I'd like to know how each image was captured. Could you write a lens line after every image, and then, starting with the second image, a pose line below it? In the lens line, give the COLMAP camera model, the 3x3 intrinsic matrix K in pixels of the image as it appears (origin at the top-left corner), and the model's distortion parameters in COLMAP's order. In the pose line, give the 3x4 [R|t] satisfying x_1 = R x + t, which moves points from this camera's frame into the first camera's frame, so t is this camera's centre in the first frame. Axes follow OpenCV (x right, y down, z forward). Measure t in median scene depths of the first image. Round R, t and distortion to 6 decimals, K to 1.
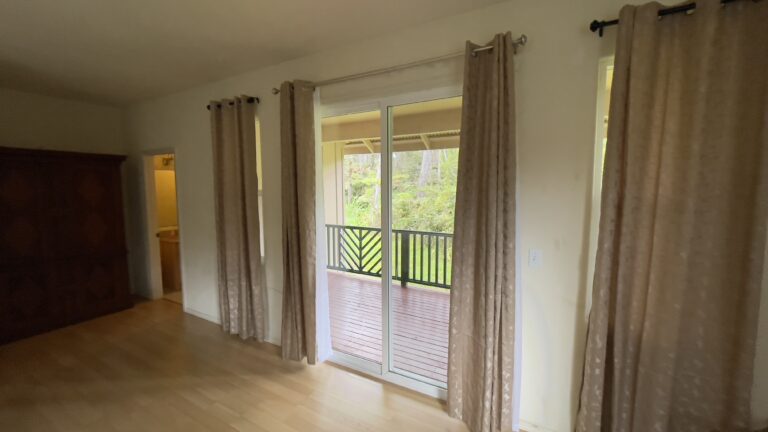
lens RADIAL K [[311.0, 0, 384.0], [0, 311.0, 216.0], [0, 0, 1]] dist [-0.000885, 0.000456]
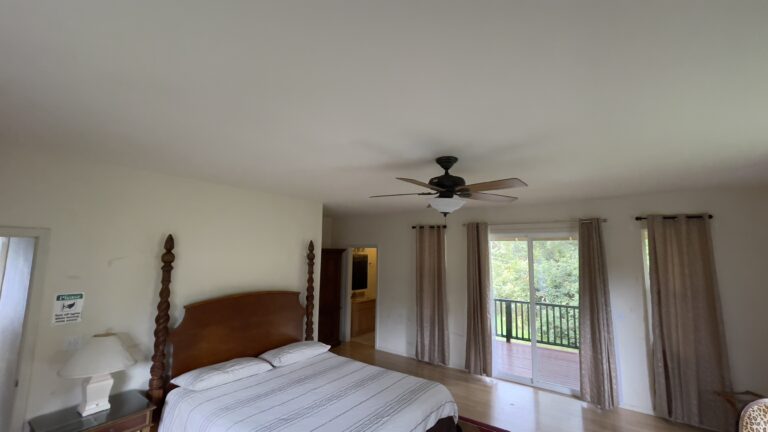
lens RADIAL K [[311.0, 0, 384.0], [0, 311.0, 216.0], [0, 0, 1]] dist [-0.000885, 0.000456]
pose [[0.993108, 0.004508, -0.117116, -0.892460], [-0.028939, 0.977753, -0.207756, -0.046260], [0.113574, 0.209713, 0.971144, -1.413257]]
